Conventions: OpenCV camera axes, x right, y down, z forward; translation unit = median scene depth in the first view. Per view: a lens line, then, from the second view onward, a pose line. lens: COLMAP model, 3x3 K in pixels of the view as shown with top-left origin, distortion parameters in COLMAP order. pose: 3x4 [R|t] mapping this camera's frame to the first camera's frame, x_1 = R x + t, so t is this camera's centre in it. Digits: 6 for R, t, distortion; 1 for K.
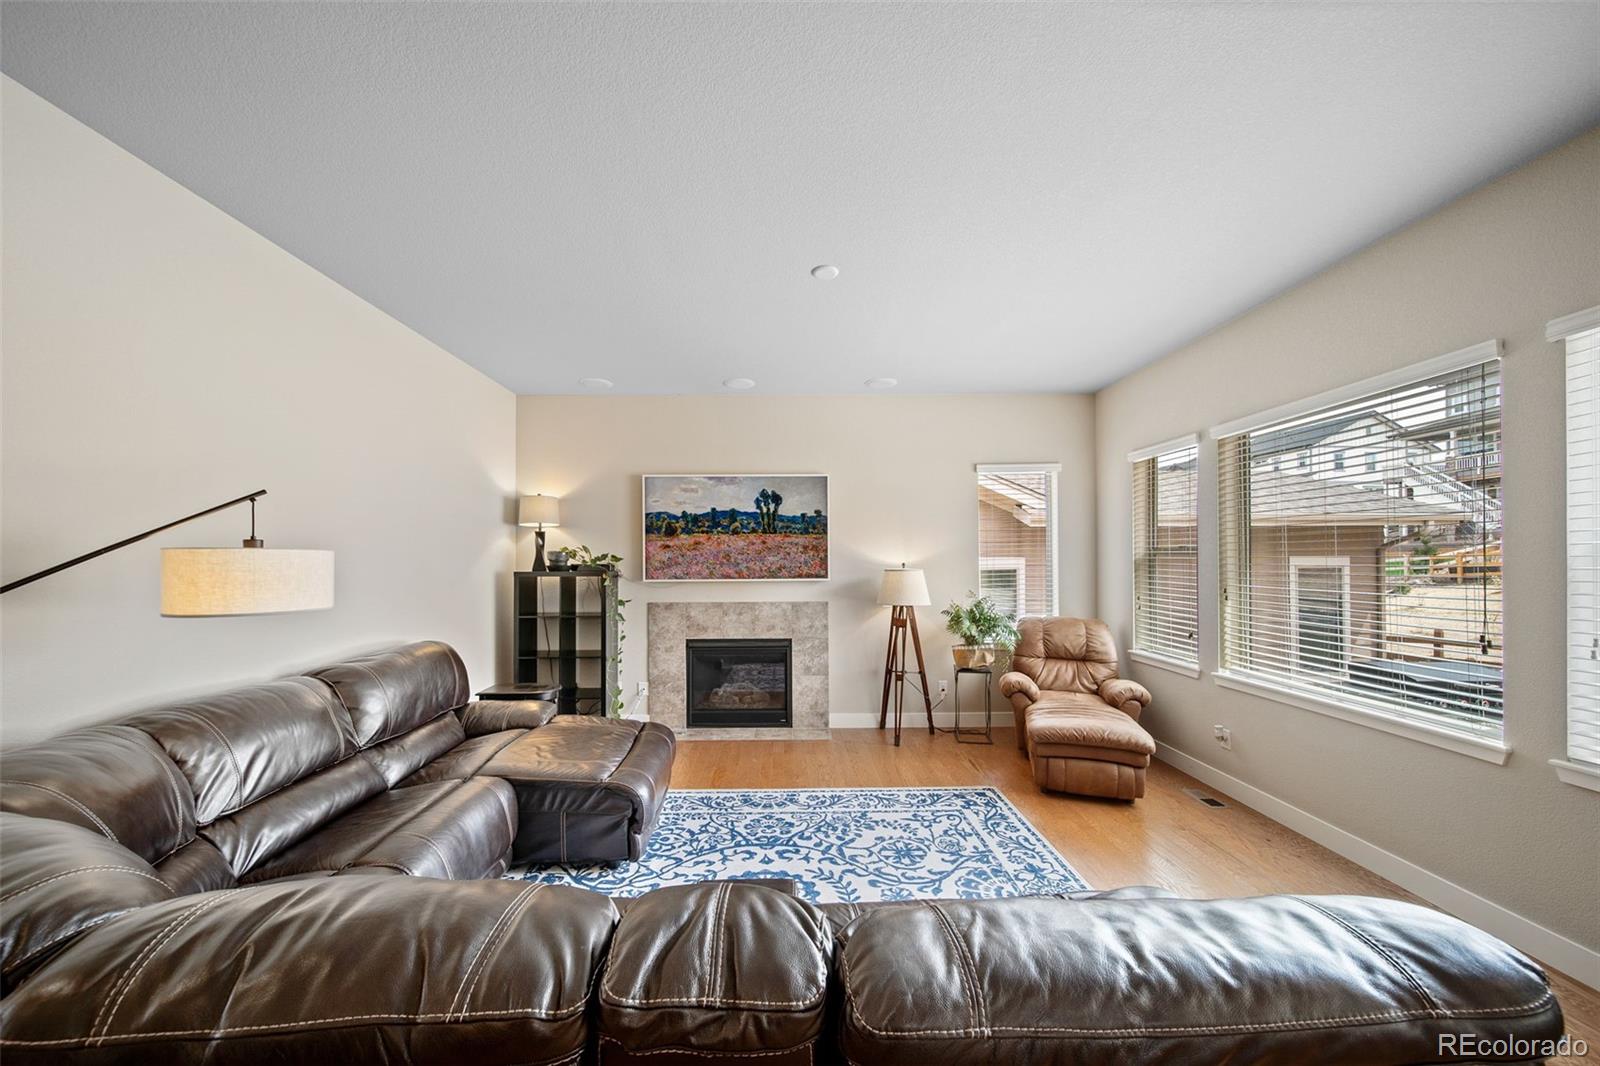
lens RADIAL K [[568.7, 0, 784.7], [0, 568.7, 555.3], [0, 0, 1]] dist [-0.000604, -0.000179]
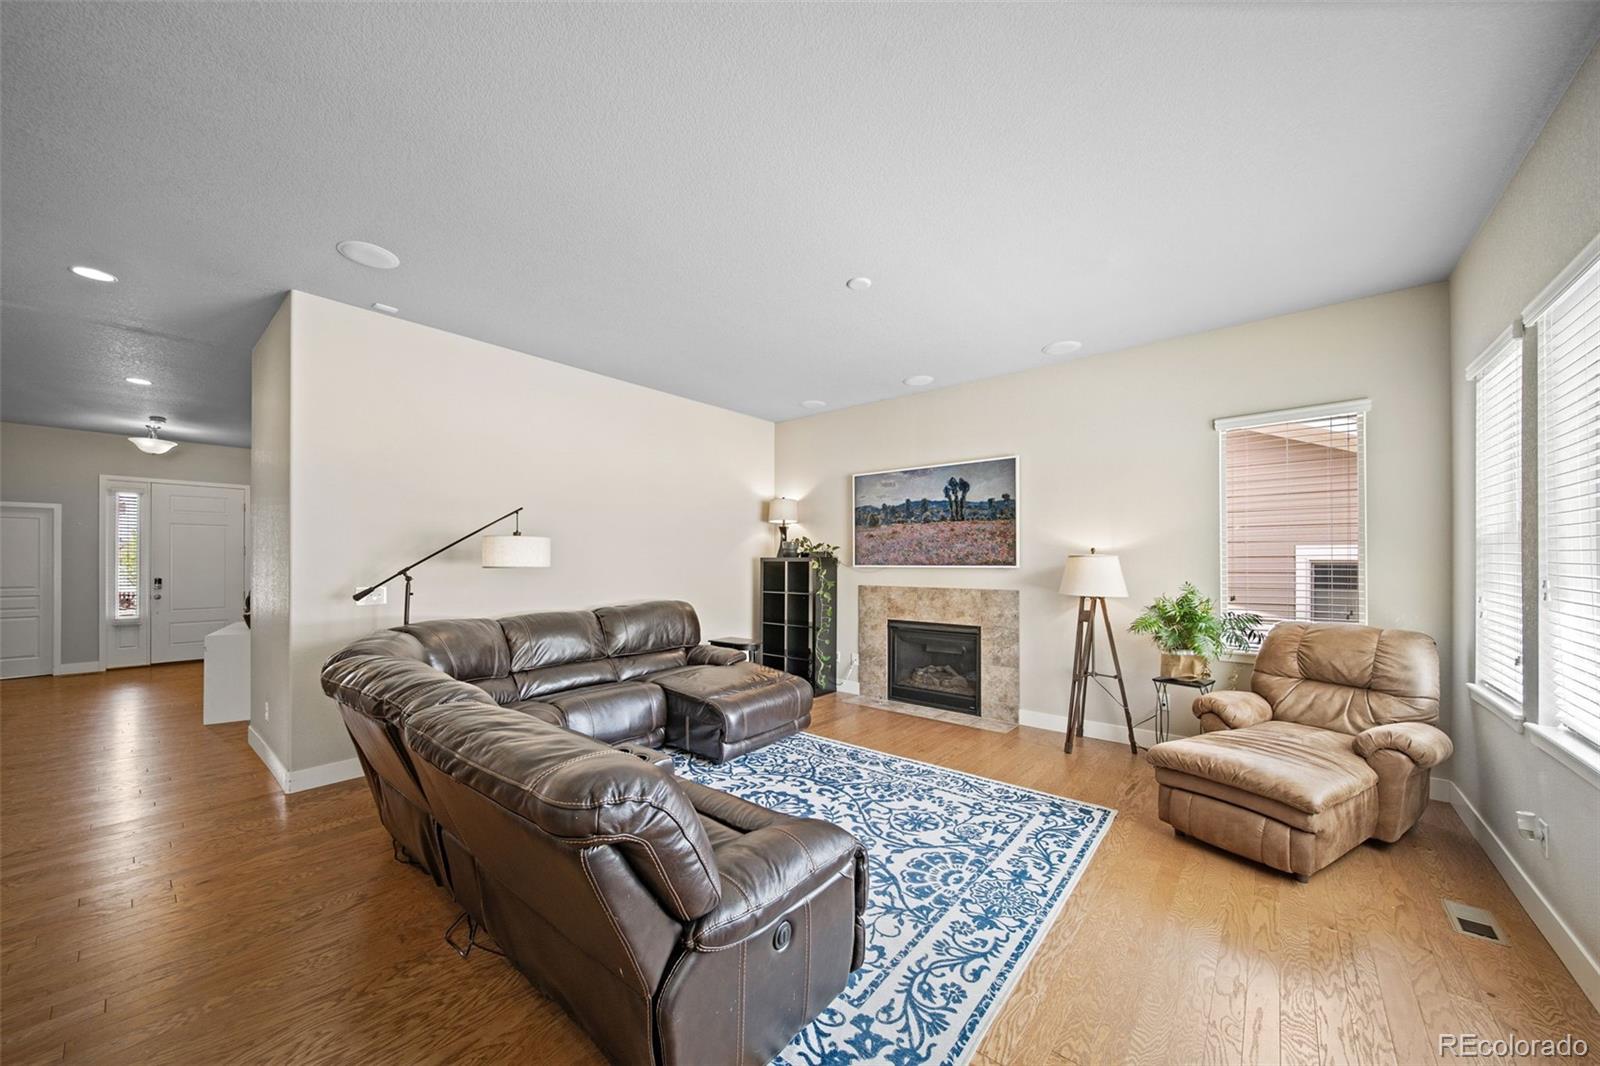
lens RADIAL K [[566.4, 0, 786.5], [0, 566.4, 551.3], [0, 0, 1]] dist [-0.000092, -0.001312]
pose [[0.754534, -0.006506, -0.656228, 0.436157], [0.004161, 0.999978, -0.005130, 0.021490], [0.656247, 0.001141, 0.754545, 0.040279]]
